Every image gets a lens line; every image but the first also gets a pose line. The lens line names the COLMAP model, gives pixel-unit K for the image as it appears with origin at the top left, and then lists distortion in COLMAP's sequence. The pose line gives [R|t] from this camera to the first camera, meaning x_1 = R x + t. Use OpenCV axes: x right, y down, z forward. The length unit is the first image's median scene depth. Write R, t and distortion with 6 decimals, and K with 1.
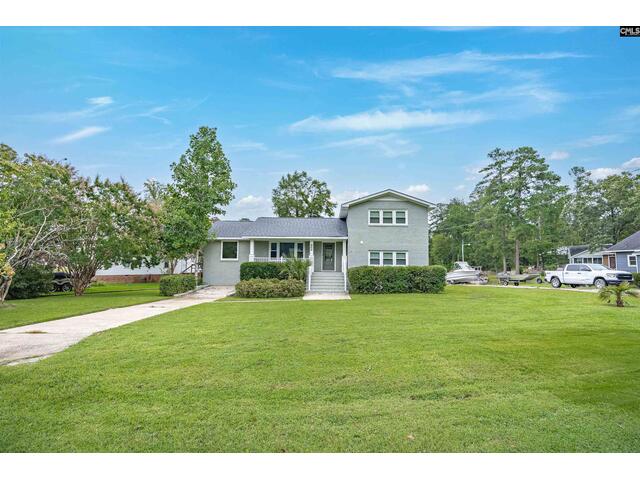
lens RADIAL K [[312.4, 0, 320.0], [0, 312.4, 240.0], [0, 0, 1]] dist [-0.026555, 0.000224]
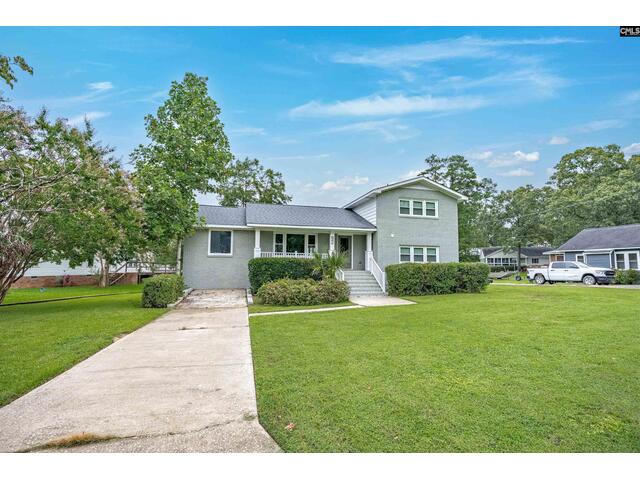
lens RADIAL K [[312.4, 0, 320.0], [0, 312.4, 240.0], [0, 0, 1]] dist [-0.026555, 0.000224]
pose [[0.962165, 0.021893, 0.271585, -0.279668], [-0.022624, 0.999744, -0.000439, 0.023740], [-0.271525, -0.005722, 0.962414, 0.218613]]
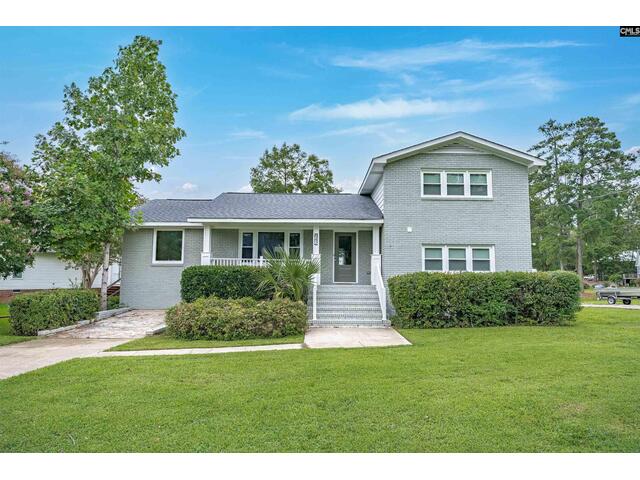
lens RADIAL K [[377.7, 0, 322.3], [0, 377.7, 240.7], [0, 0, 1]] dist [-0.029536, 0.000745]
pose [[0.999633, 0.000501, 0.027100, -0.034234], [-0.000147, 0.999915, -0.013067, 0.034269], [-0.027104, 0.013058, 0.999547, 0.336396]]
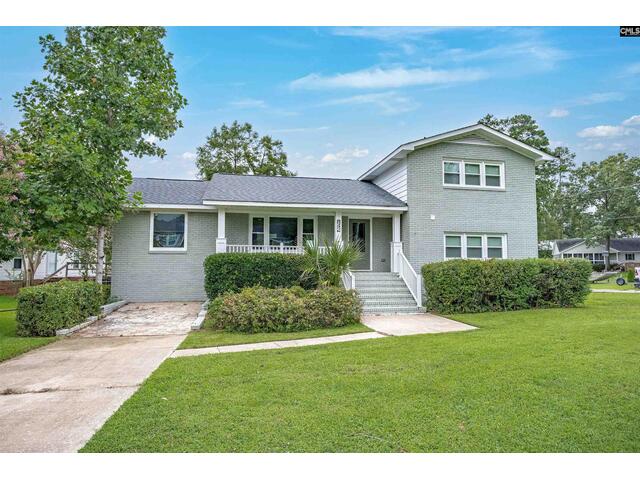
lens RADIAL K [[392.9, 0, 320.0], [0, 392.9, 240.0], [0, 0, 1]] dist [-0.032797, 0.001415]
pose [[0.976053, 0.006578, 0.217432, -0.201101], [-0.010543, 0.999799, 0.017079, 0.036227], [-0.217276, -0.018963, 0.975926, 0.355391]]
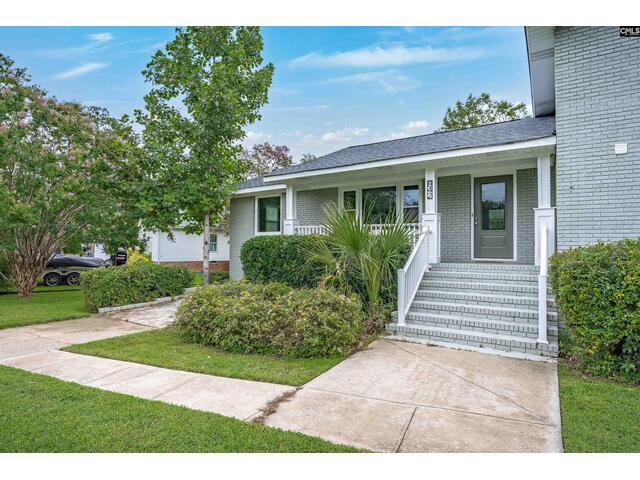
lens RADIAL K [[352.3, 0, 320.0], [0, 352.3, 240.0], [0, 0, 1]] dist [-0.025664, -0.000021]
pose [[0.851158, -0.016419, -0.524652, 0.069145], [0.044017, 0.998223, 0.040170, 0.056537], [0.523060, -0.057285, 0.850368, 0.610173]]
